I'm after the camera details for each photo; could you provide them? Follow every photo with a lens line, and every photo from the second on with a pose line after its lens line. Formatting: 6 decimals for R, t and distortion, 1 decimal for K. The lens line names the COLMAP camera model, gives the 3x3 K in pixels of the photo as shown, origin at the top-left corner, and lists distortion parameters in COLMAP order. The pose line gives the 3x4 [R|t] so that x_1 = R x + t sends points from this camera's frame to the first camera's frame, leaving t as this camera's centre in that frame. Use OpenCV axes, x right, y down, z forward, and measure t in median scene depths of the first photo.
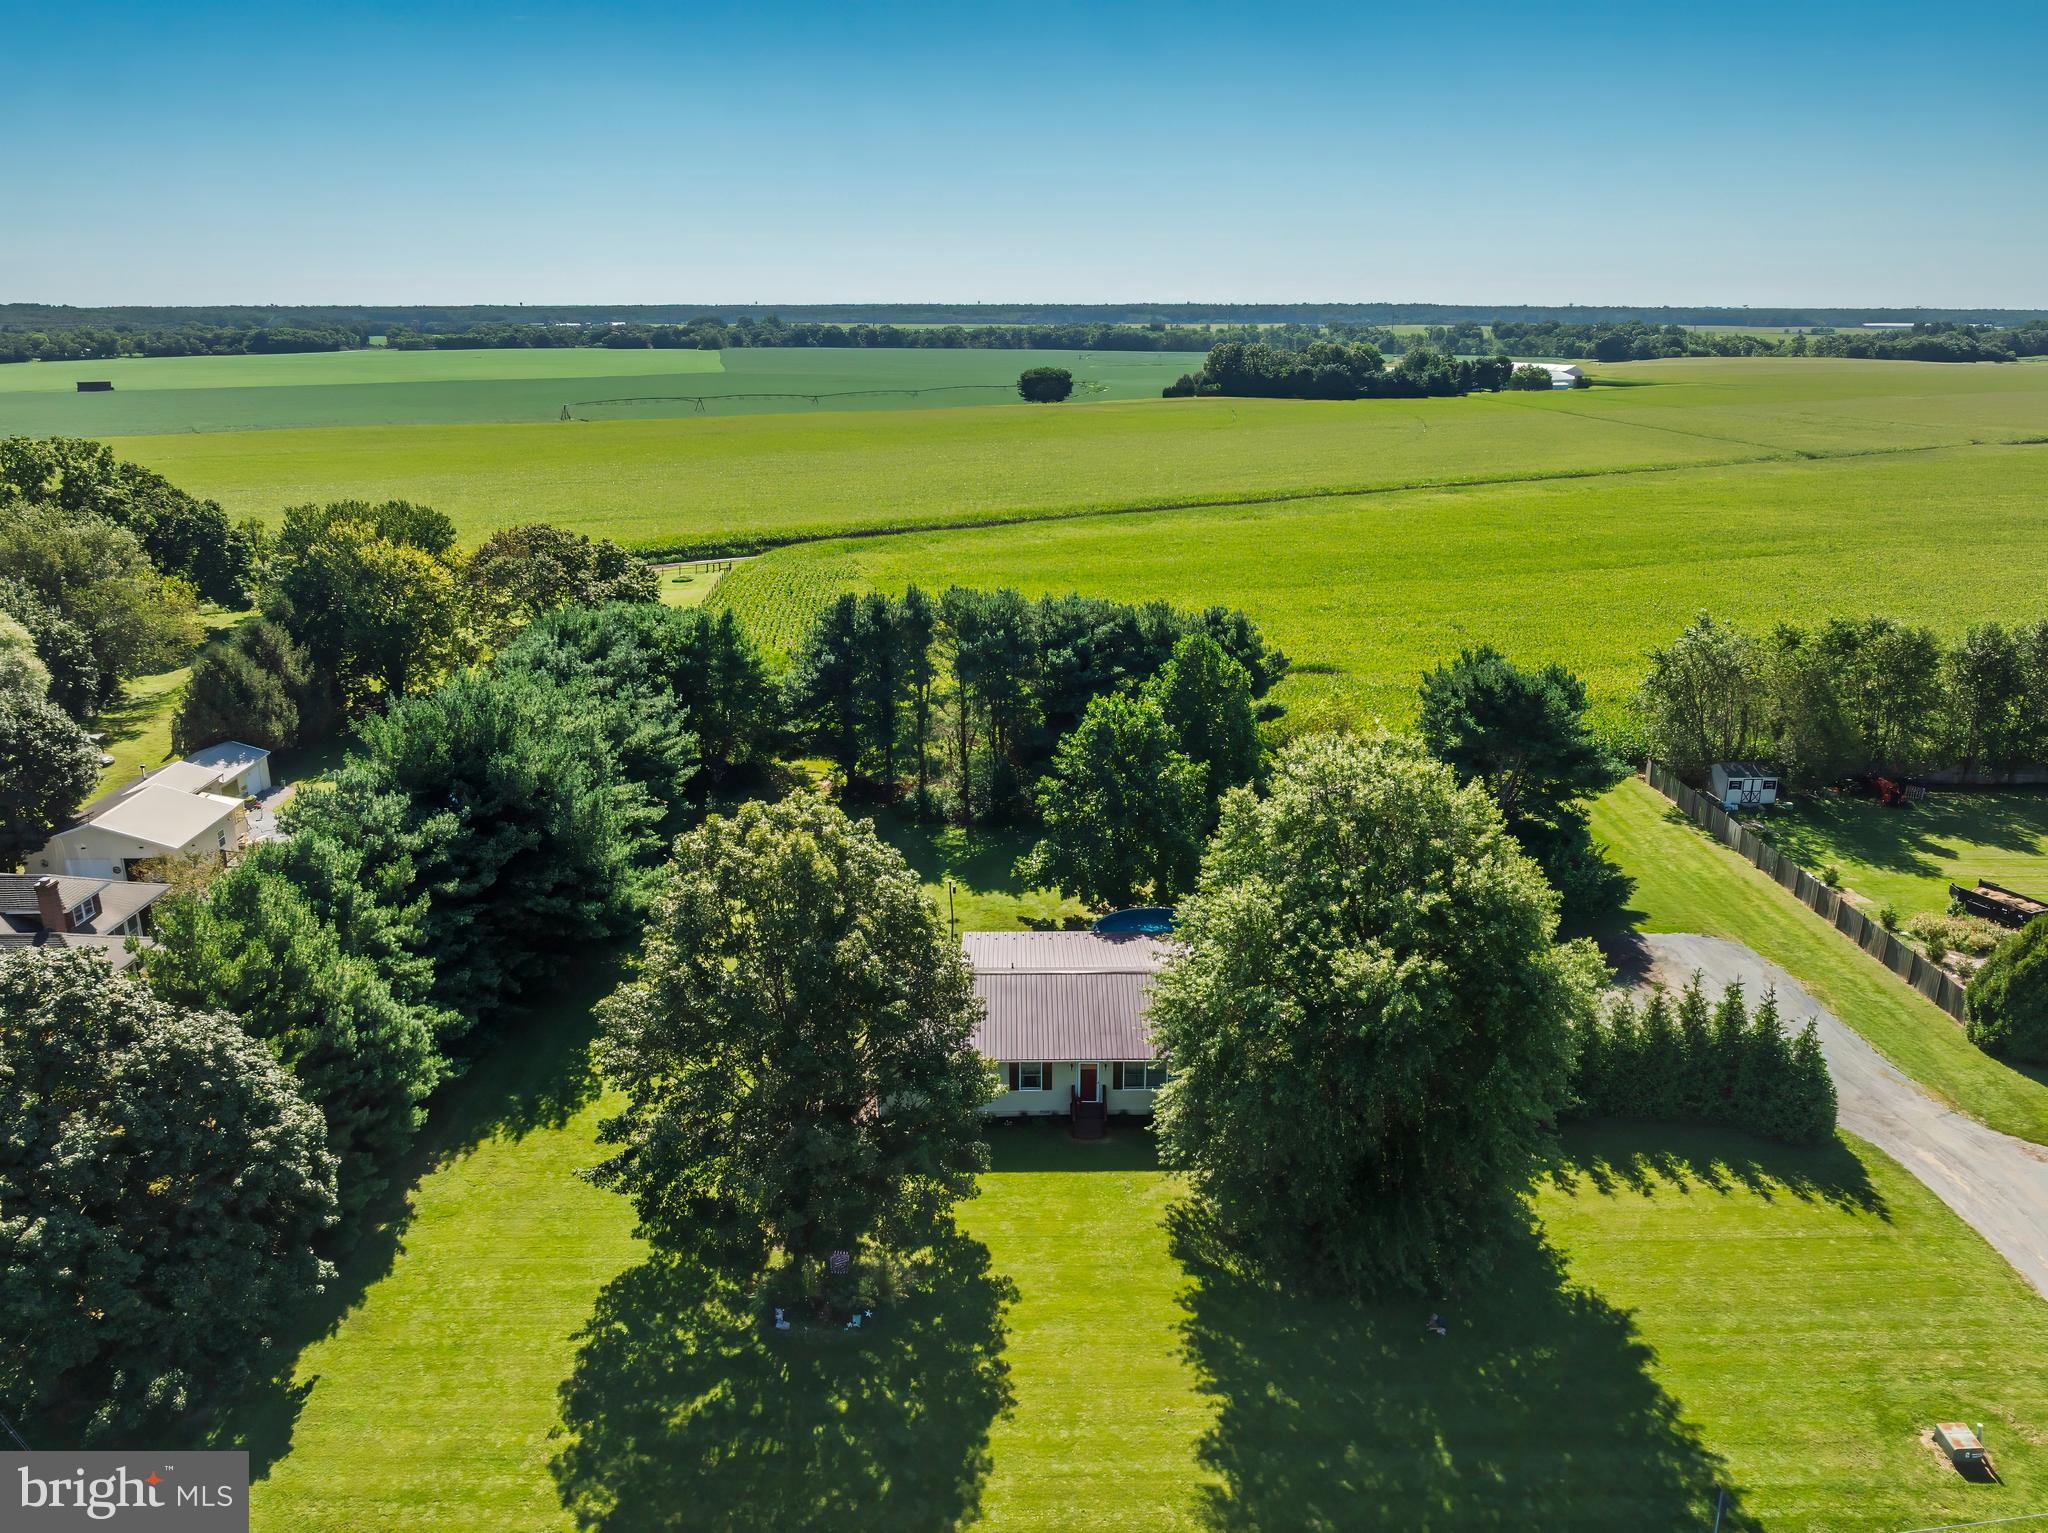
lens RADIAL K [[1476.6, 0, 1024.0], [0, 1476.6, 766.5], [0, 0, 1]] dist [-0.001999, -0.000535]
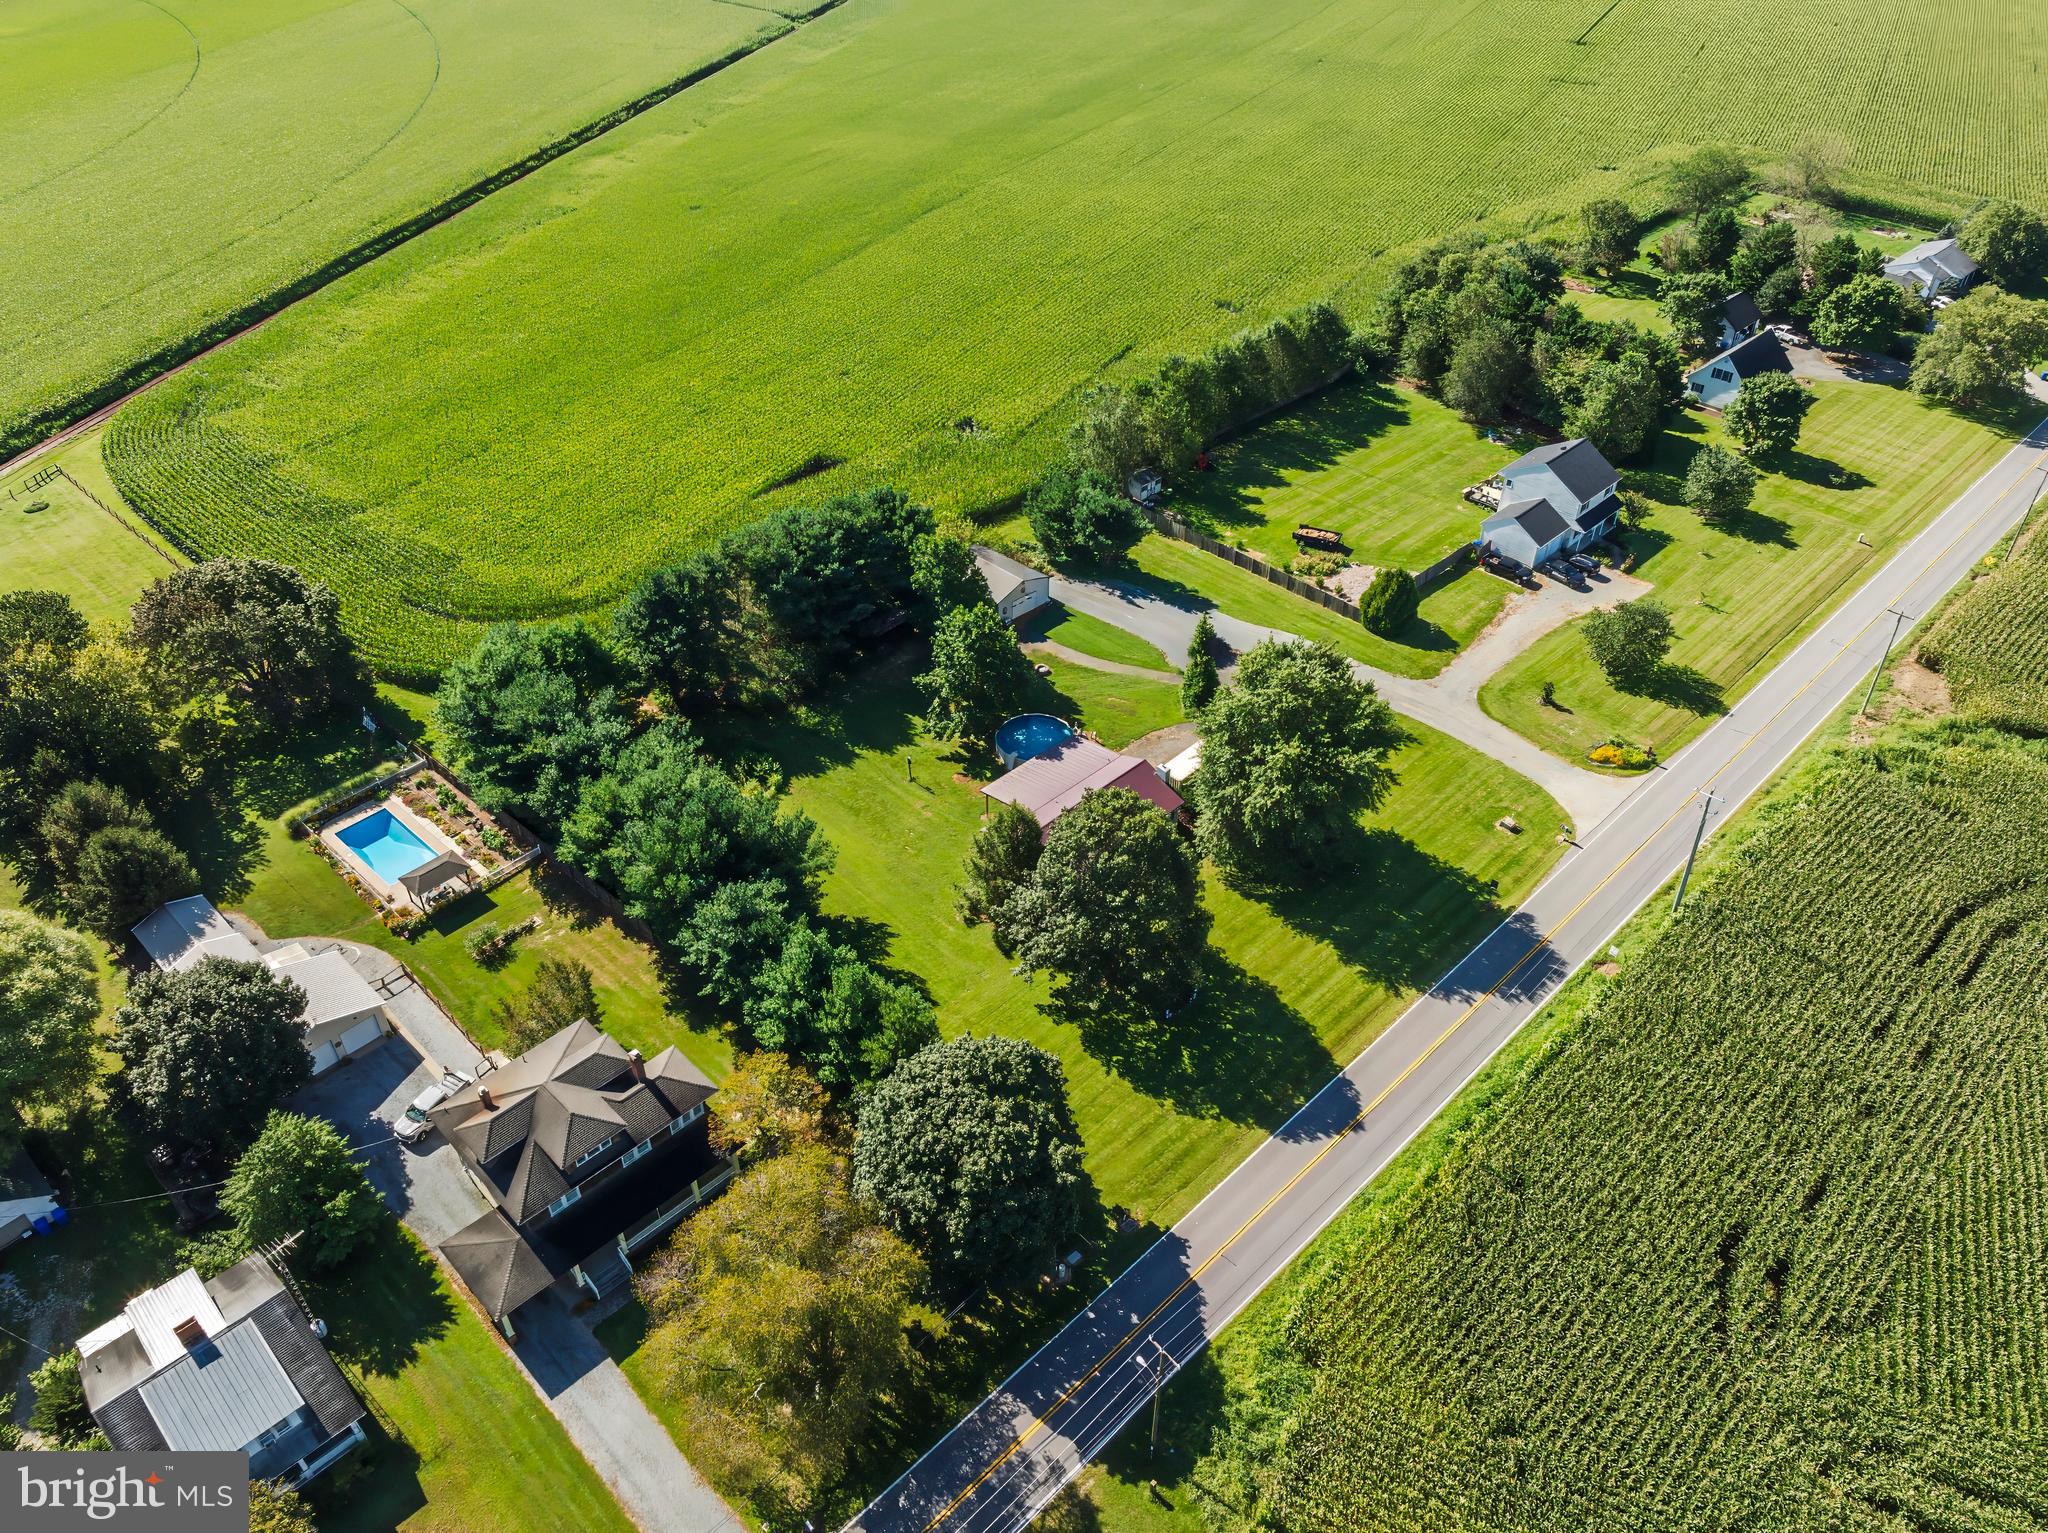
lens RADIAL K [[1476.6, 0, 1024.0], [0, 1476.6, 766.5], [0, 0, 1]] dist [-0.001999, -0.000535]
pose [[0.710901, -0.430704, 0.555980, -0.947485], [0.200706, 0.881908, 0.426561, -0.628601], [-0.674045, -0.191654, 0.713395, -0.219512]]
